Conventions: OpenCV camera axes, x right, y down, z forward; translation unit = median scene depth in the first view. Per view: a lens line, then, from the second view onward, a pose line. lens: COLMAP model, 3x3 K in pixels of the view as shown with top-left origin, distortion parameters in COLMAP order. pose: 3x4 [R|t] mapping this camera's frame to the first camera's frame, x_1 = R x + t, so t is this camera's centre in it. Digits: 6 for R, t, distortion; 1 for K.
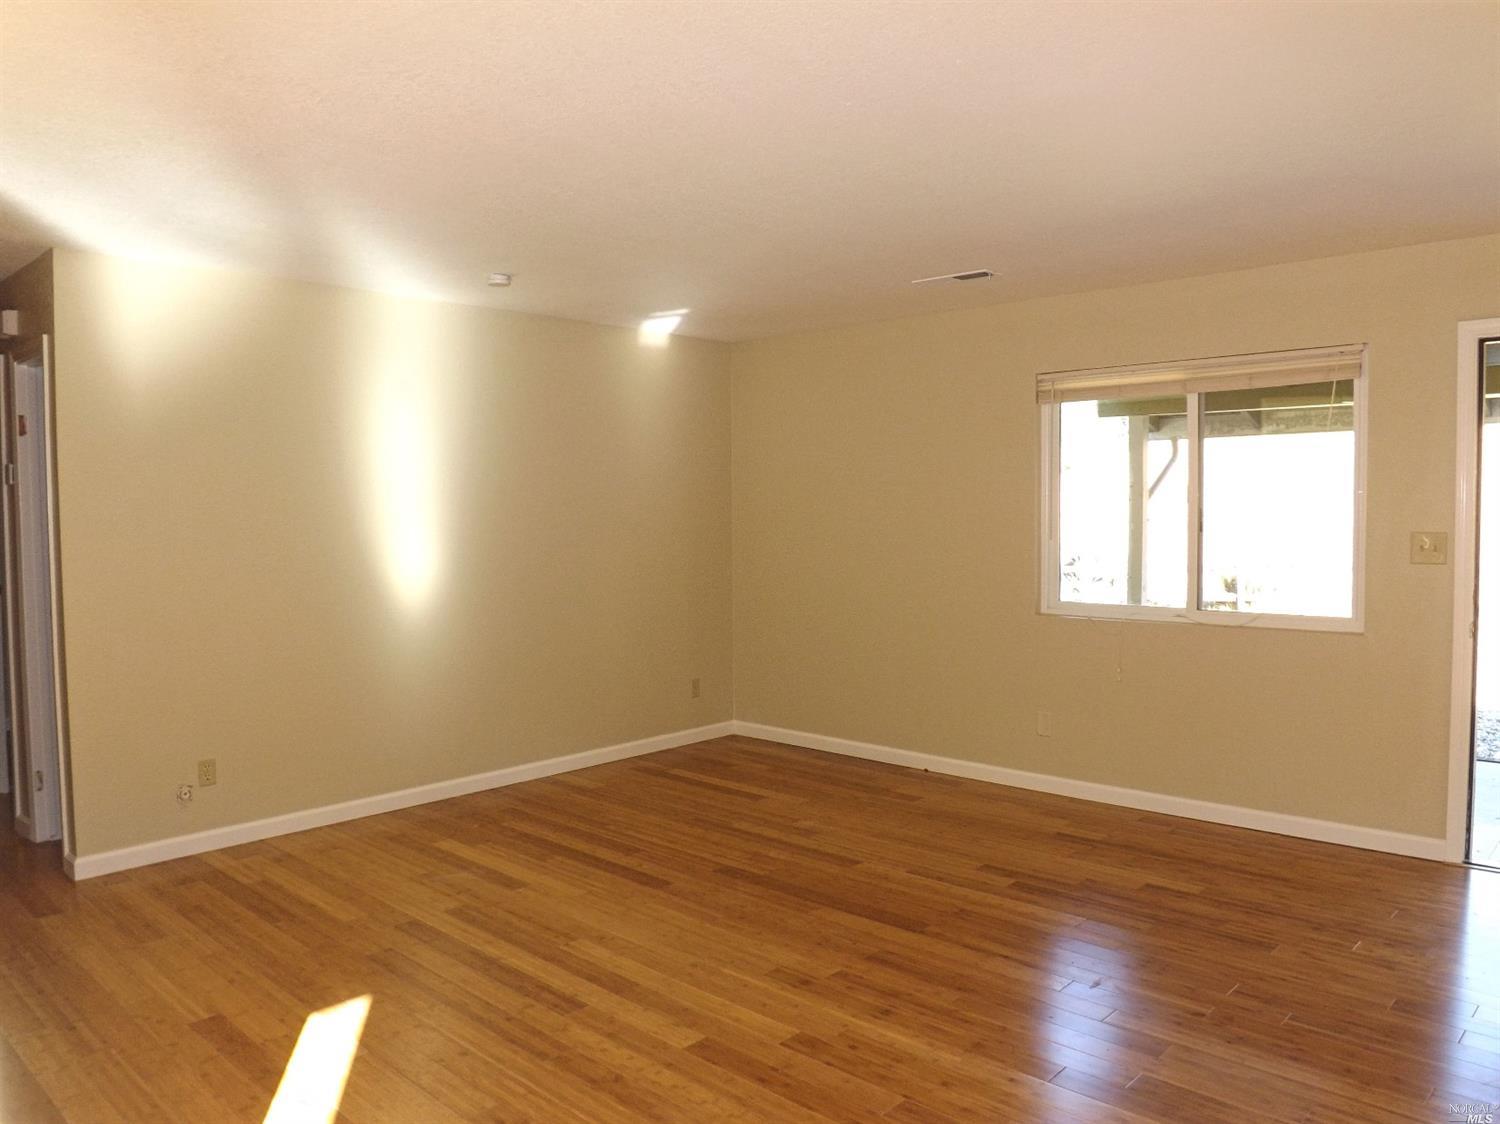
lens RADIAL K [[1081.3, 0, 750.0], [0, 1081.3, 562.0], [0, 0, 1]] dist [-0.060943, 0.008204]
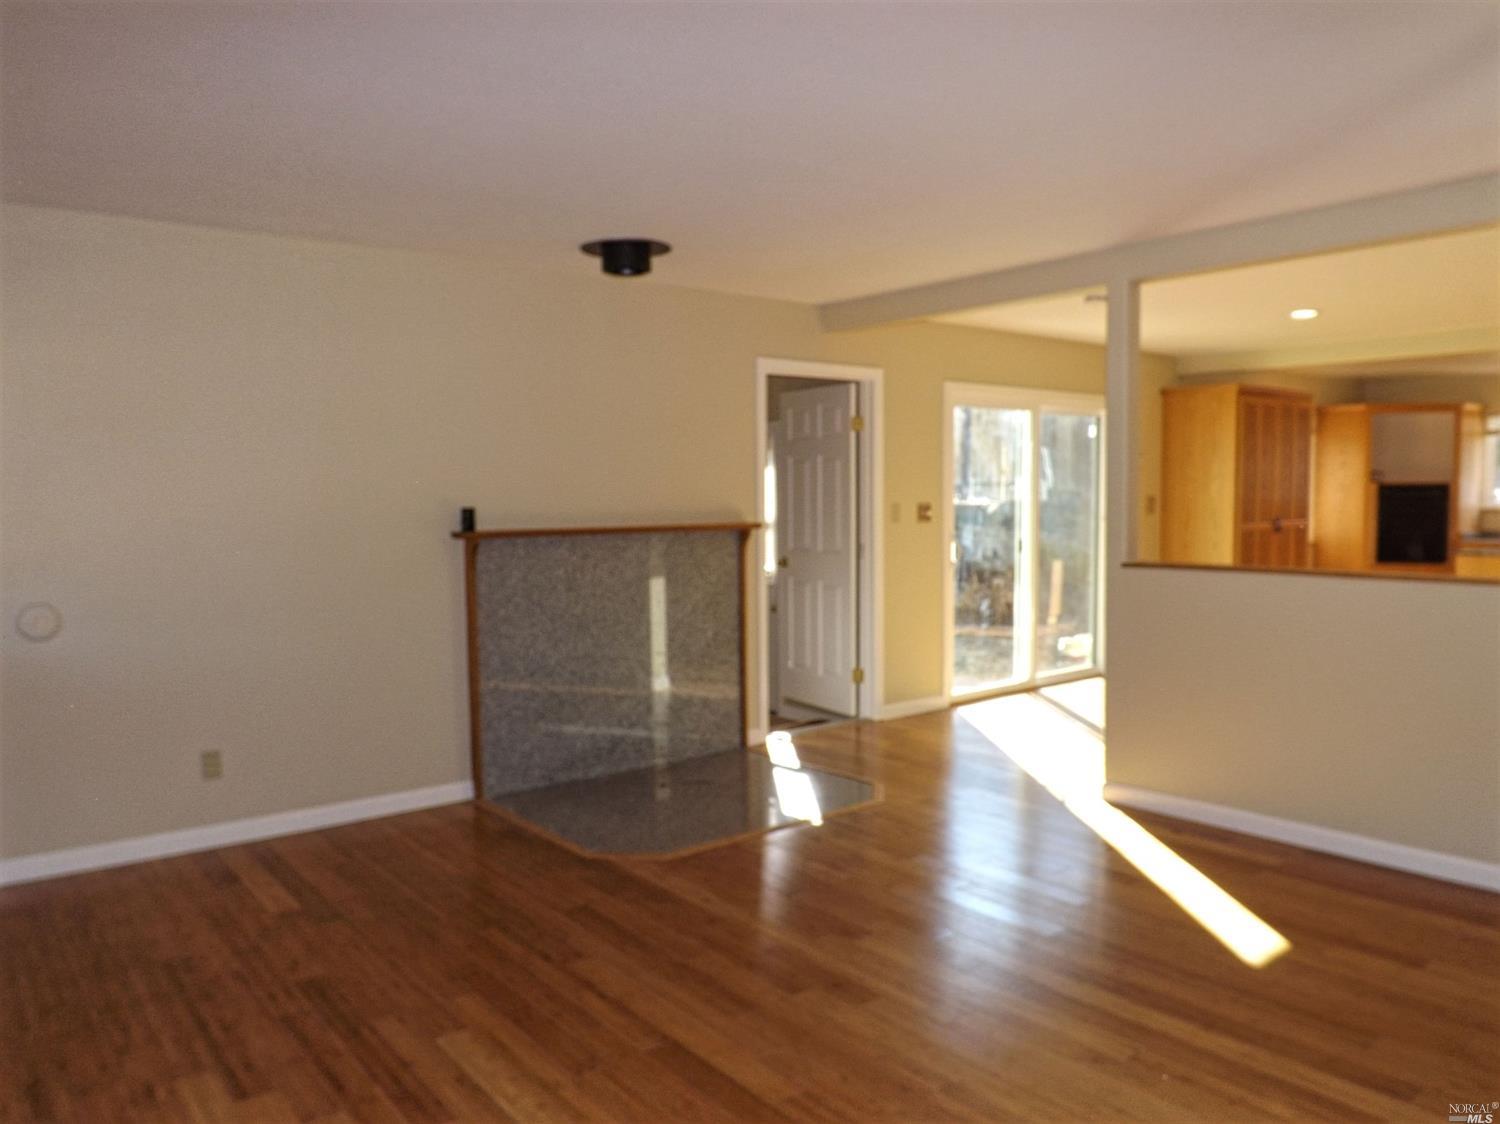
lens RADIAL K [[1081.3, 0, 750.0], [0, 1081.3, 562.0], [0, 0, 1]] dist [-0.060943, 0.008204]
pose [[-0.988736, 0.013216, 0.149084, -0.017702], [0.030140, 0.993269, 0.111841, -0.076008], [-0.146602, 0.115075, -0.982479, 1.707291]]
